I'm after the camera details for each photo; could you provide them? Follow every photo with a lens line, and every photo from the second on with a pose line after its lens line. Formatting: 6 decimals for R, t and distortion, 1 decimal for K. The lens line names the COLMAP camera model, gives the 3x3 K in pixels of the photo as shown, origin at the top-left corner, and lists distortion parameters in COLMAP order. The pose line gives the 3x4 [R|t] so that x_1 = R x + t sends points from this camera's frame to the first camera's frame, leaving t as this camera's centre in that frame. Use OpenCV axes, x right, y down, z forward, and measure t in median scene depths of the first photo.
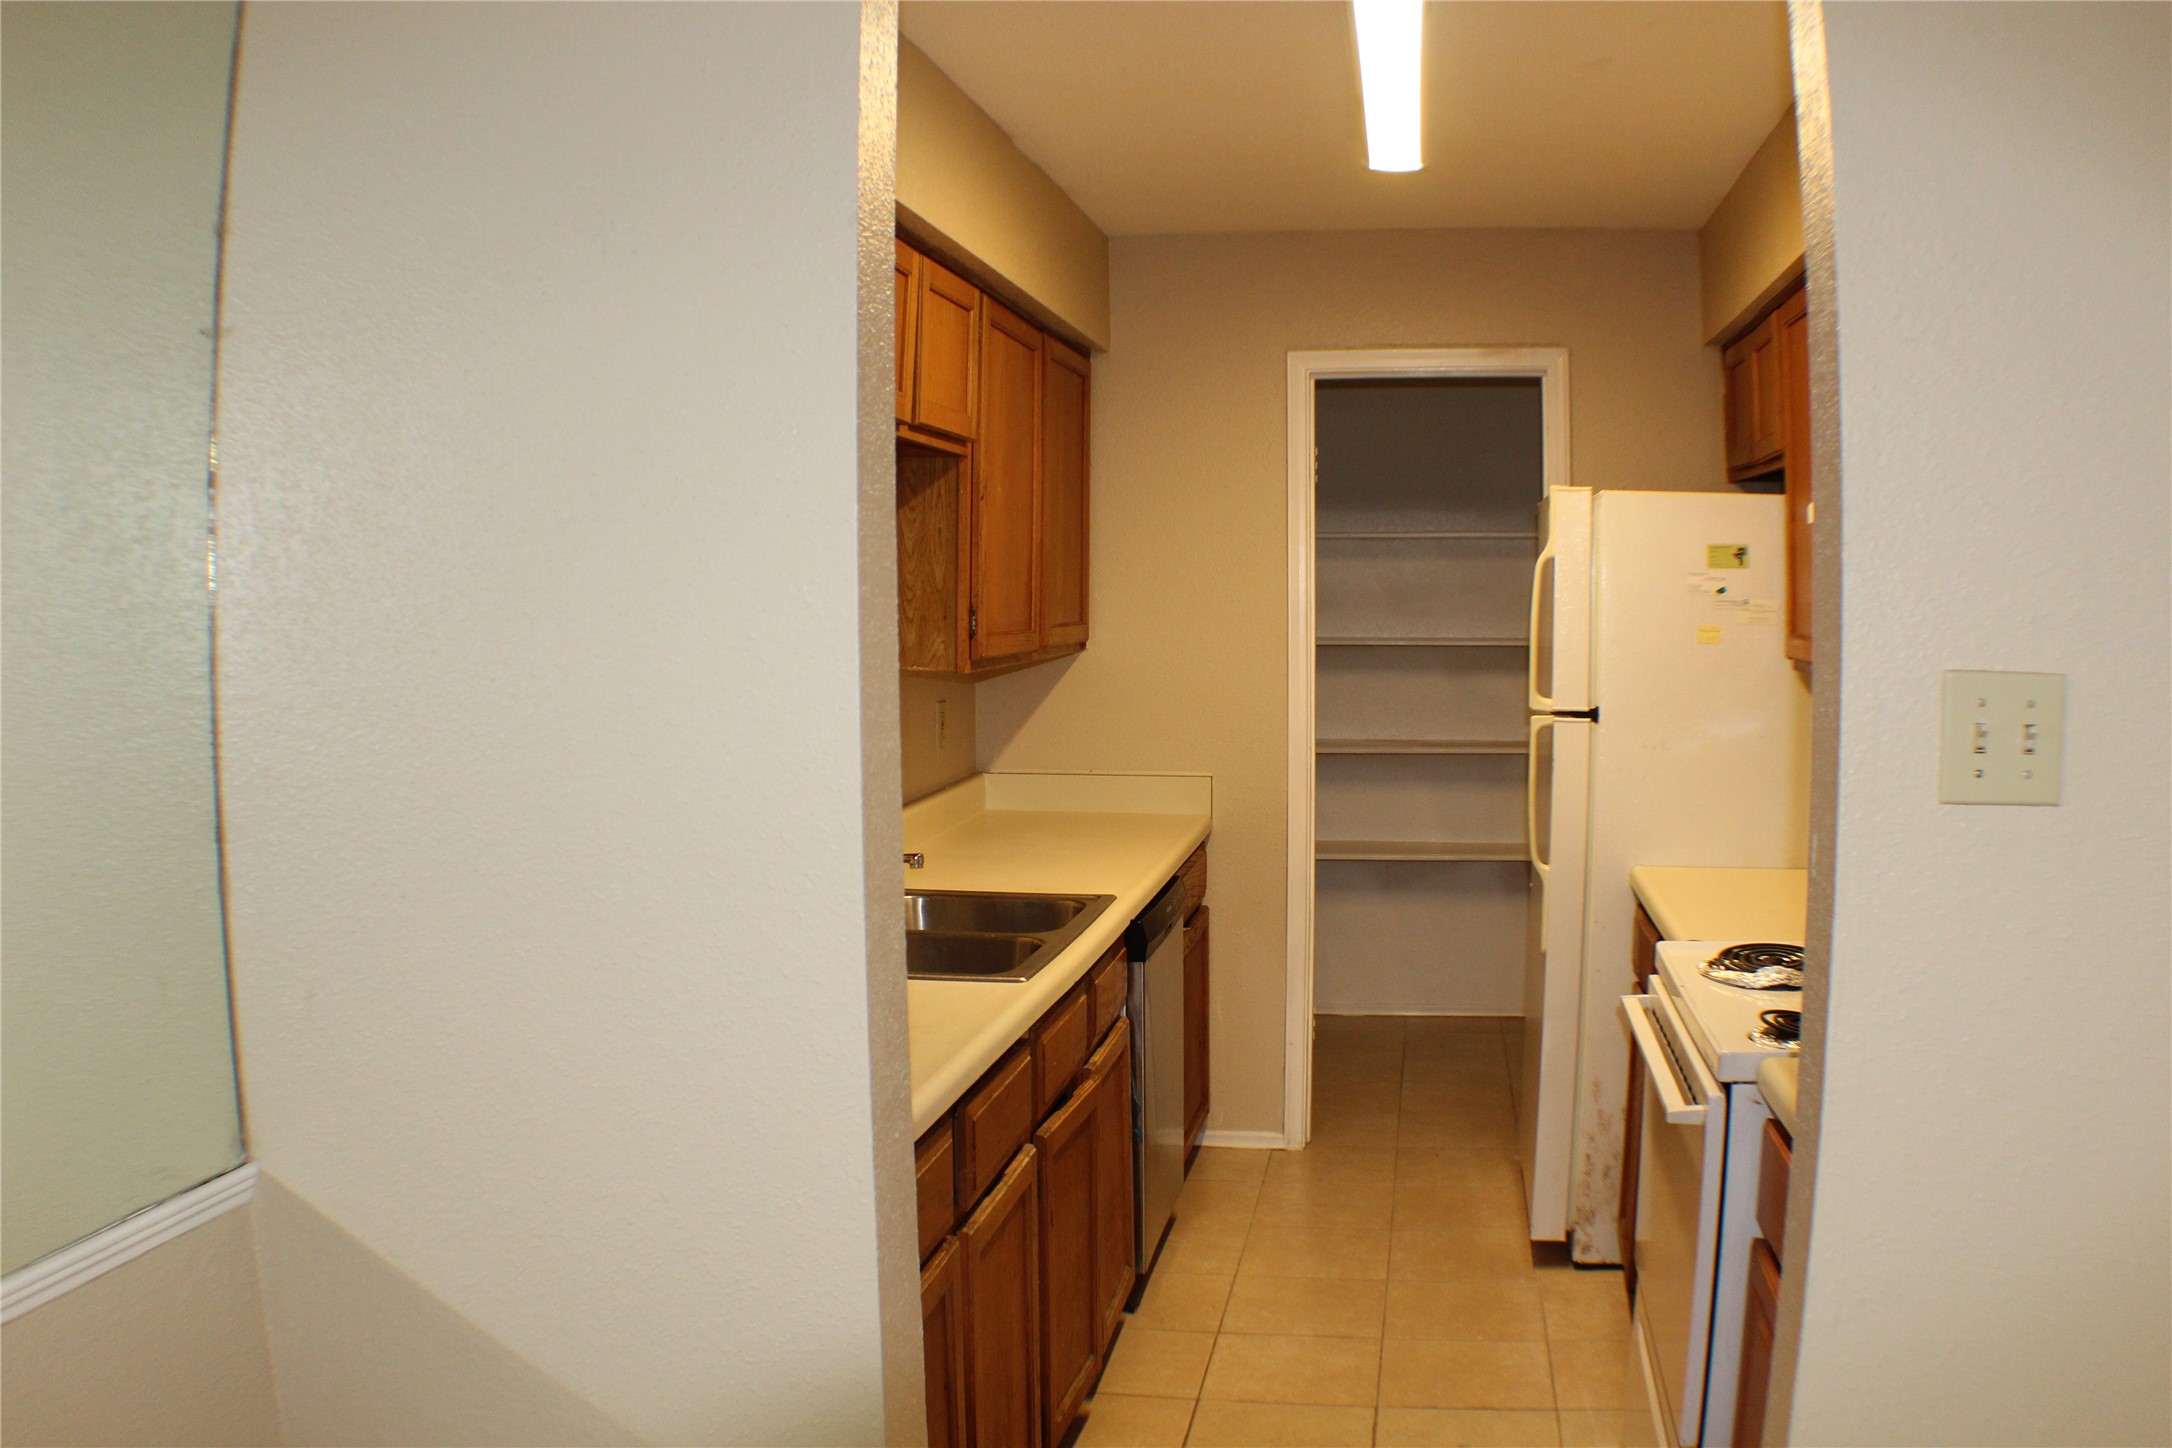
lens RADIAL K [[1890.0, 0, 1086.0], [0, 1890.0, 724.0], [0, 0, 1]] dist [-0.312697, 0.058442]
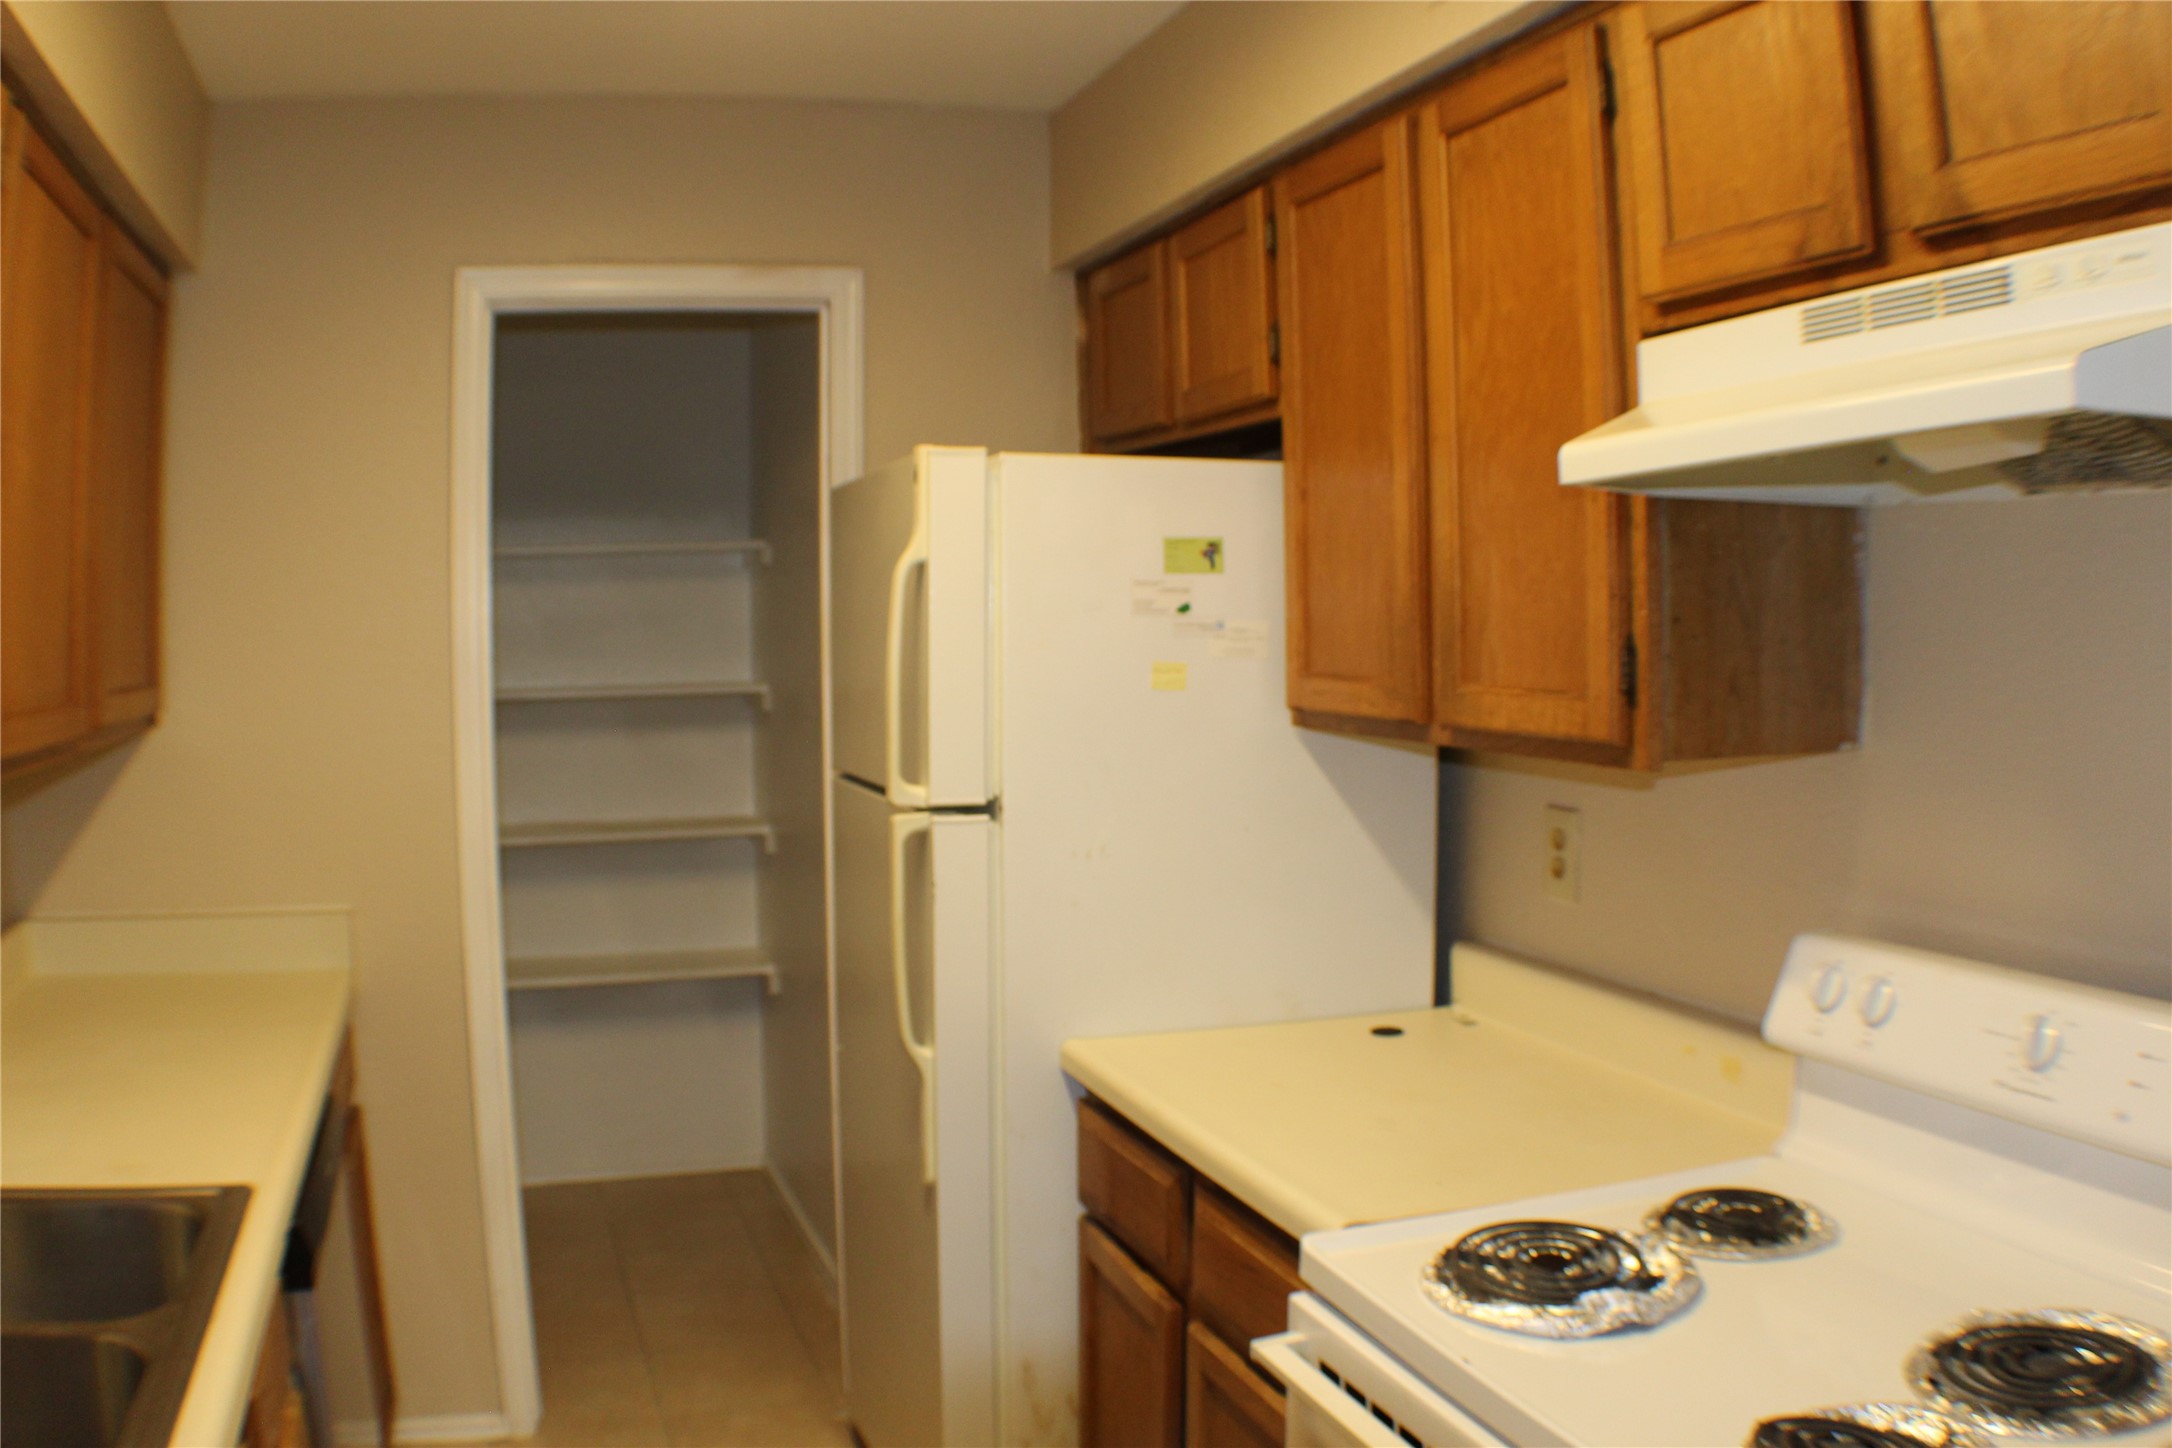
lens RADIAL K [[1890.0, 0, 1086.0], [0, 1890.0, 724.0], [0, 0, 1]] dist [-0.312697, 0.058442]
pose [[0.876431, -0.033681, 0.480348, -0.006788], [0.042890, 0.999046, -0.008205, -0.027023], [-0.479614, 0.027794, 0.877040, 0.411087]]
